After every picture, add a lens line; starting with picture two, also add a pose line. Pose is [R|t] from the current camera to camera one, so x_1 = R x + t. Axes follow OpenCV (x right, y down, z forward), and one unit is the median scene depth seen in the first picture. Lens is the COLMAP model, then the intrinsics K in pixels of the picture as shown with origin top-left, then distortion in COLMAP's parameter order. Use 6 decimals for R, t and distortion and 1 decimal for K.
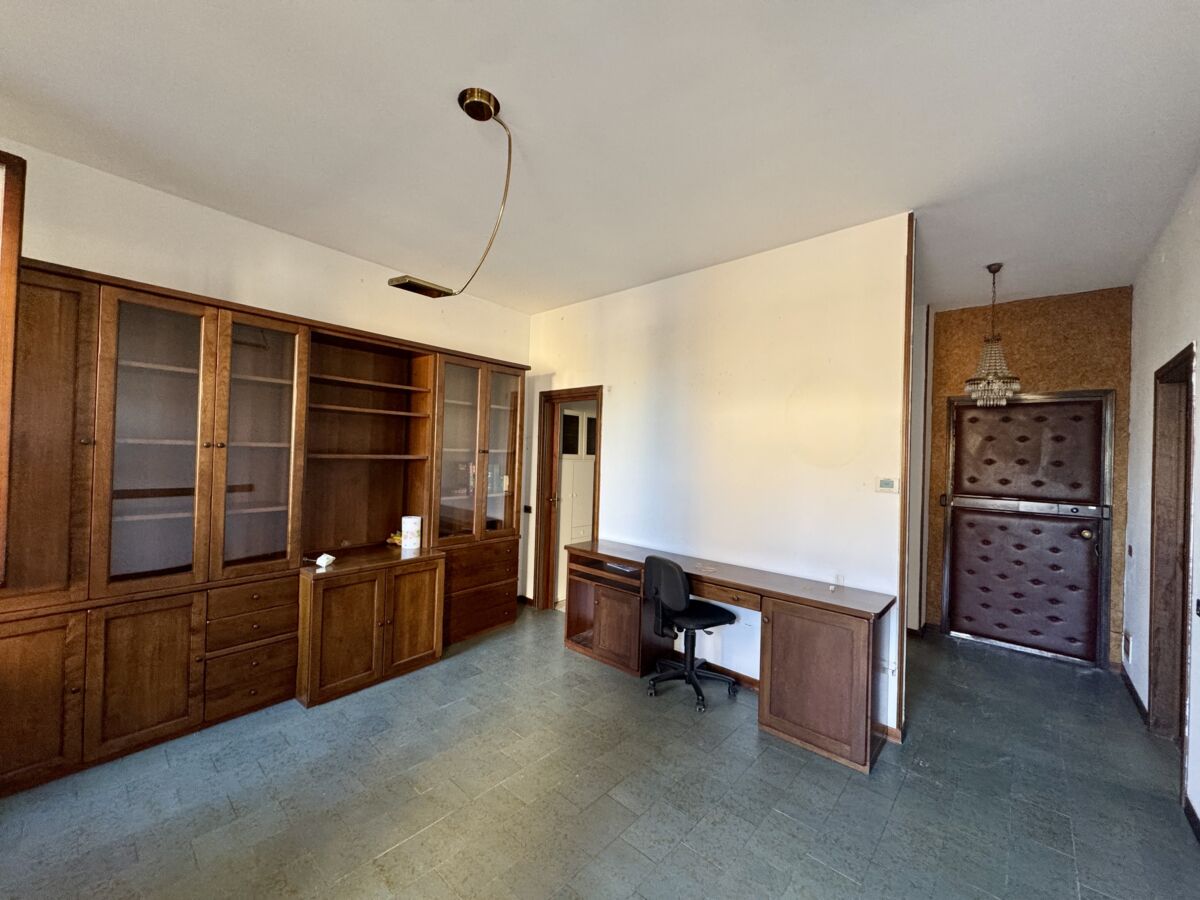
lens RADIAL K [[476.5, 0, 598.5], [0, 476.5, 449.4], [0, 0, 1]] dist [-0.002597, -0.000556]
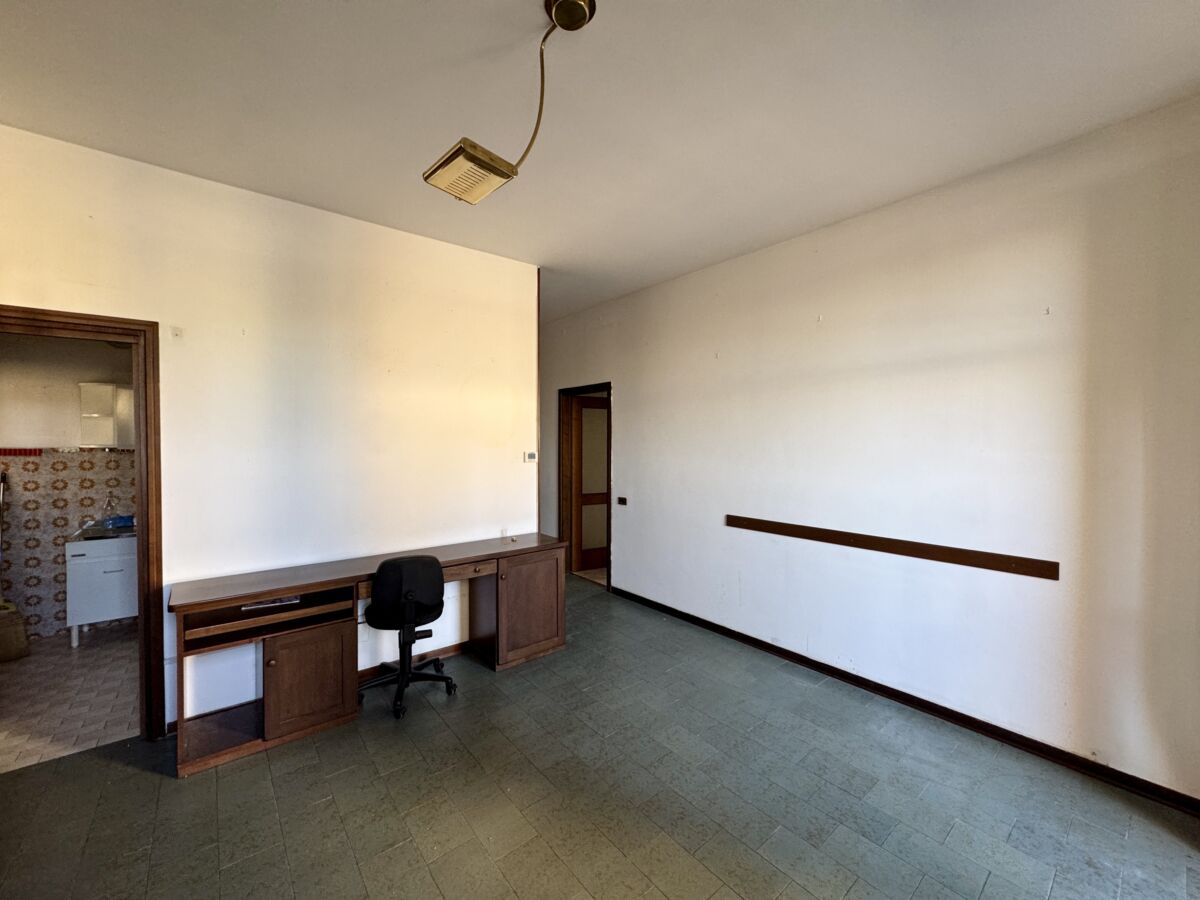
lens RADIAL K [[478.4, 0, 596.9], [0, 478.4, 449.8], [0, 0, 1]] dist [-0.001249, 0.000371]
pose [[0.147512, -0.050371, 0.987777, -0.698448], [-0.006571, 0.998630, 0.051905, -0.020026], [-0.989038, -0.014148, 0.146979, 0.540479]]
